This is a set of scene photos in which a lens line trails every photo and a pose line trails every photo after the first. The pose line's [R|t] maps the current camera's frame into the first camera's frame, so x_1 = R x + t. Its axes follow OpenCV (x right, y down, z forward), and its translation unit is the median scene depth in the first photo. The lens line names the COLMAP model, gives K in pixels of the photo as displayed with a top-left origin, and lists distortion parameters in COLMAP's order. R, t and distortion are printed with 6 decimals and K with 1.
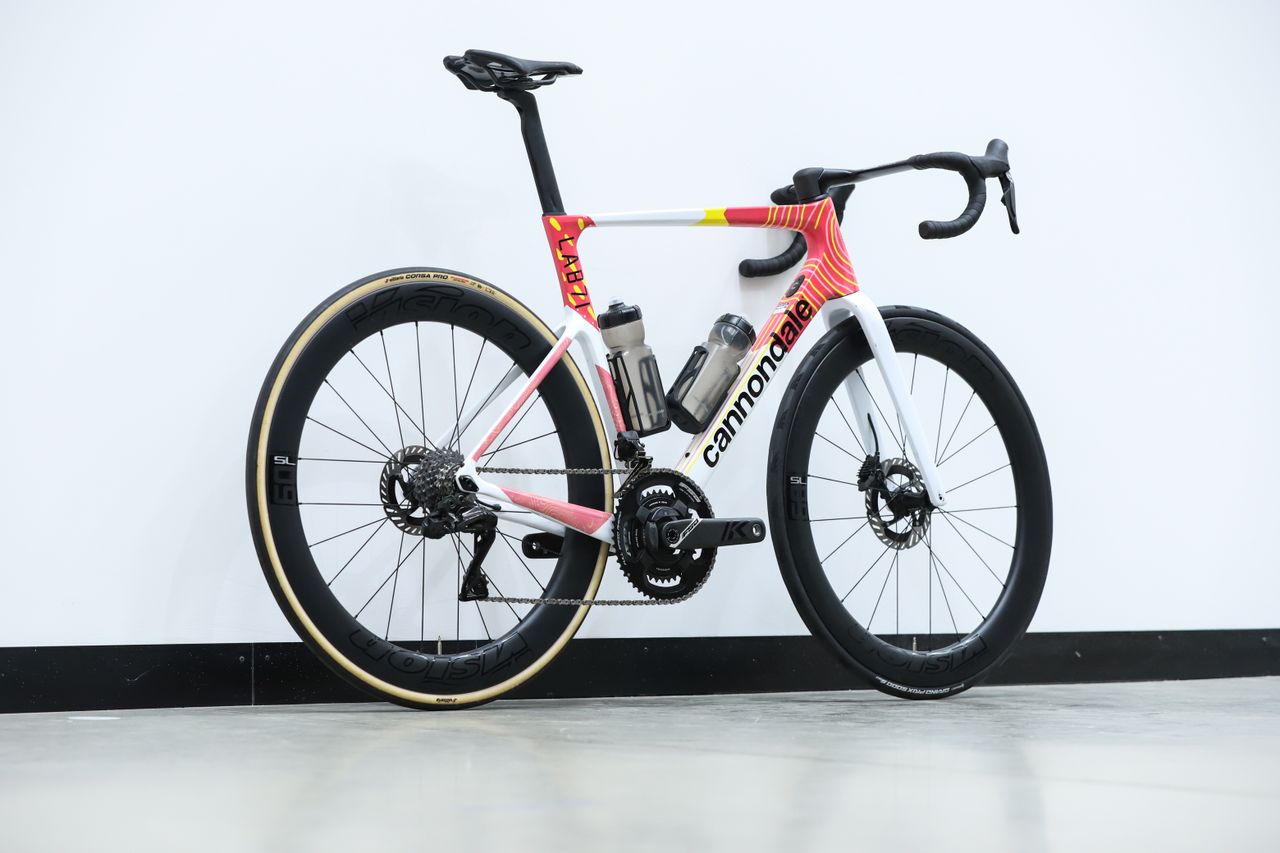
lens RADIAL K [[3284.7, 0, 640.0], [0, 3284.7, 426.5], [0, 0, 1]] dist [-0.040258, -0.145655]
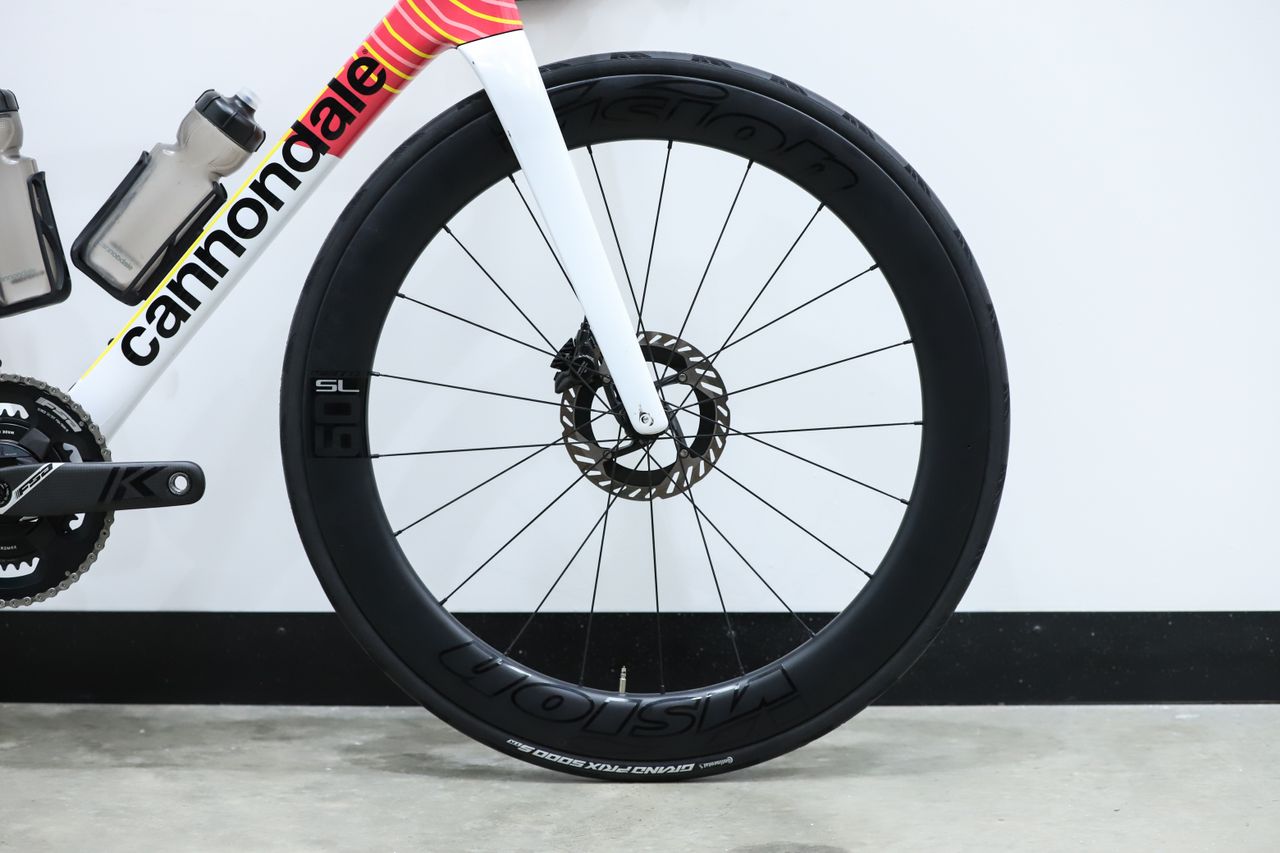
lens RADIAL K [[2746.3, 0, 640.0], [0, 2746.3, 426.5], [0, 0, 1]] dist [-0.300629, 0.006188]
pose [[0.779269, 0.067740, -0.623018, 0.389937], [0.026678, 0.989654, 0.140973, -0.042053], [0.626122, -0.126477, 0.769399, 0.698531]]
